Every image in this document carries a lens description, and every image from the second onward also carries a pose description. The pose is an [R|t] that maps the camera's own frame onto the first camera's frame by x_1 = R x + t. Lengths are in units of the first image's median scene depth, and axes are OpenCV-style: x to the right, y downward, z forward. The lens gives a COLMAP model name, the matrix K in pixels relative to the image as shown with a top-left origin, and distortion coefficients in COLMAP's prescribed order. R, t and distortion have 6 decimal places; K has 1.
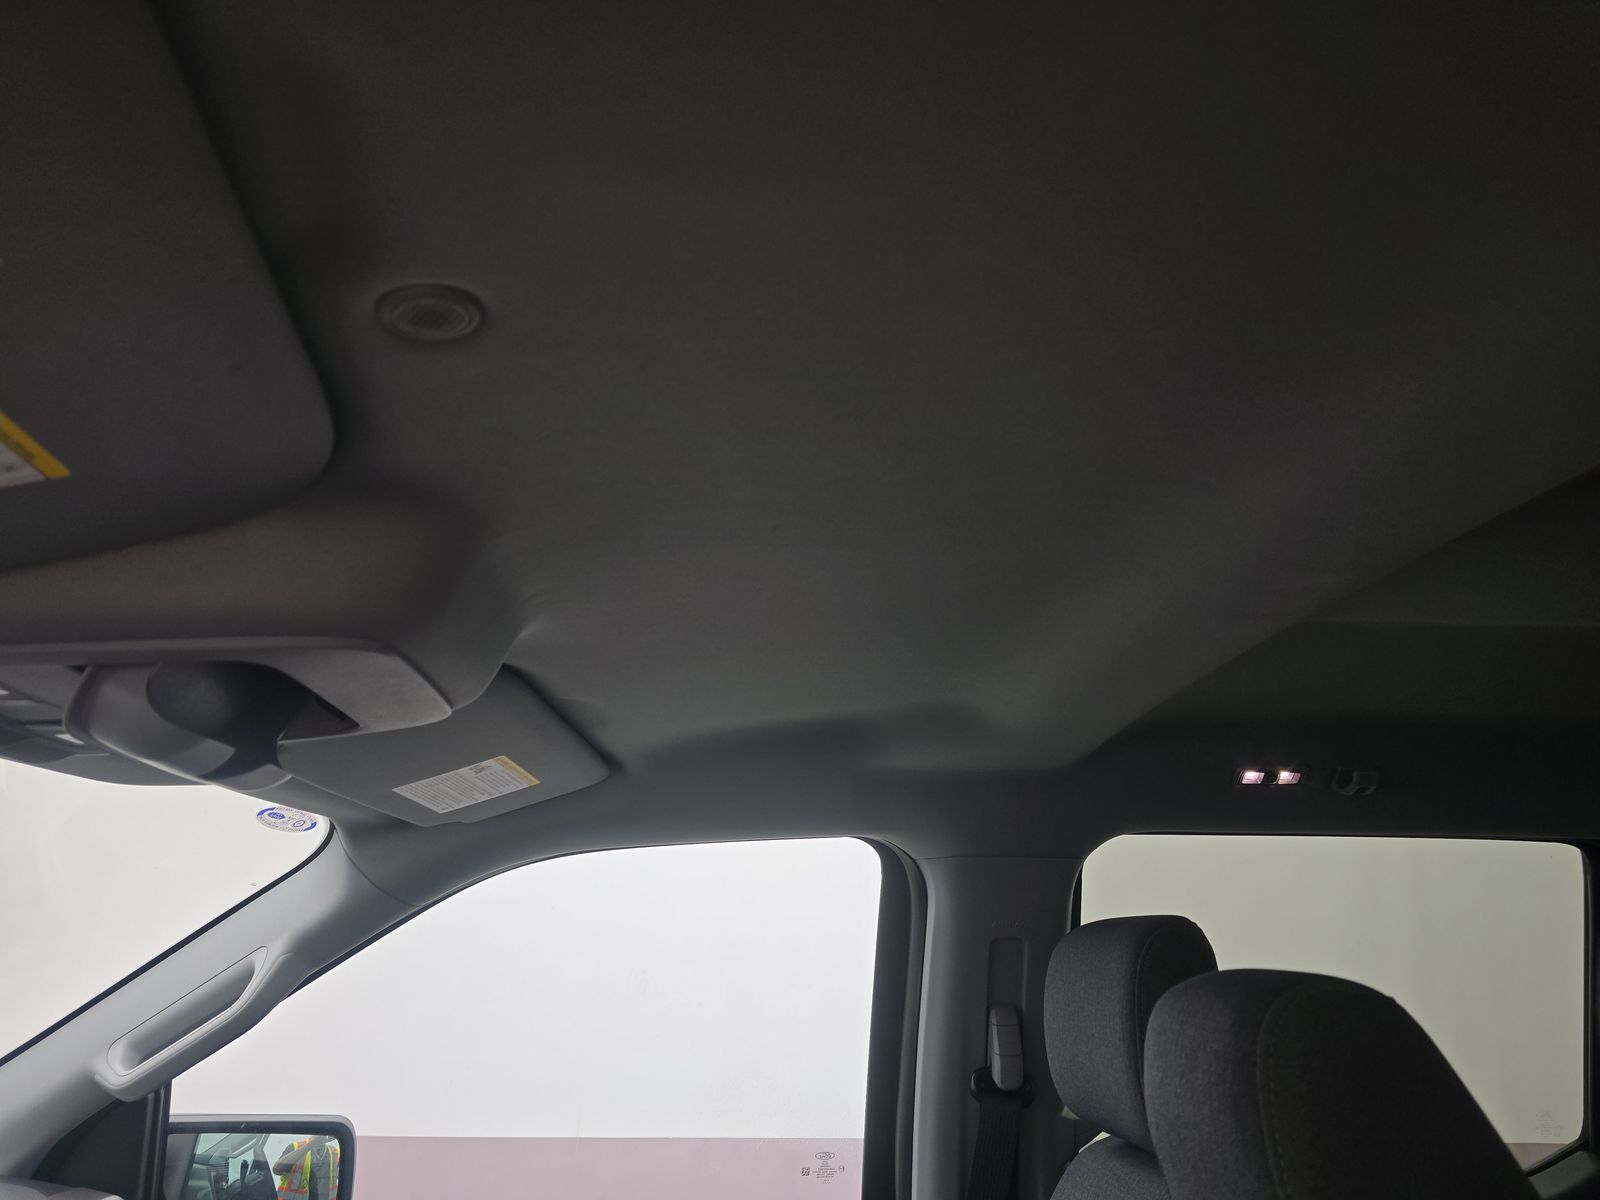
lens RADIAL K [[1100.9, 0, 800.0], [0, 1100.9, 600.0], [0, 0, 1]] dist [0.077701, -0.079382]
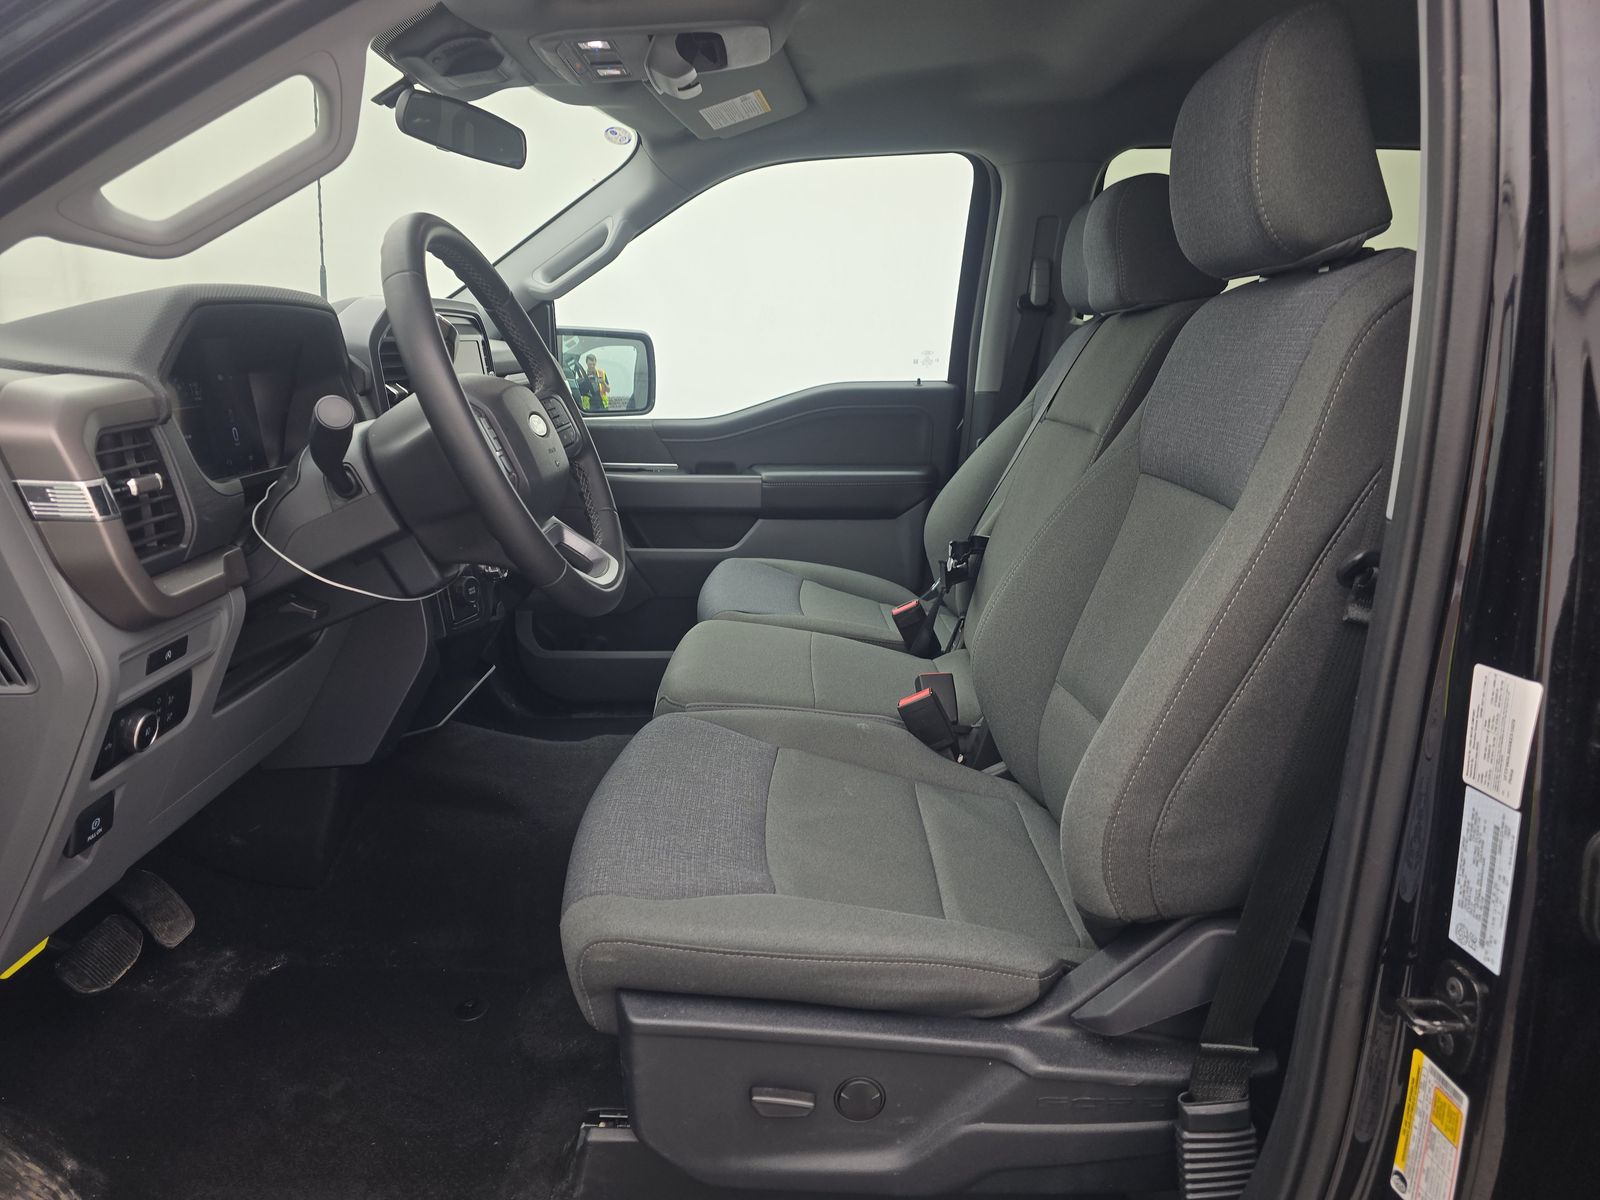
lens RADIAL K [[1100.9, 0, 800.0], [0, 1100.9, 600.0], [0, 0, 1]] dist [0.077701, -0.079382]
pose [[0.997748, 0.022320, -0.063256, -0.063072], [0.013392, 0.857750, 0.513893, -0.057323], [0.065728, -0.513582, 0.855519, -0.729781]]
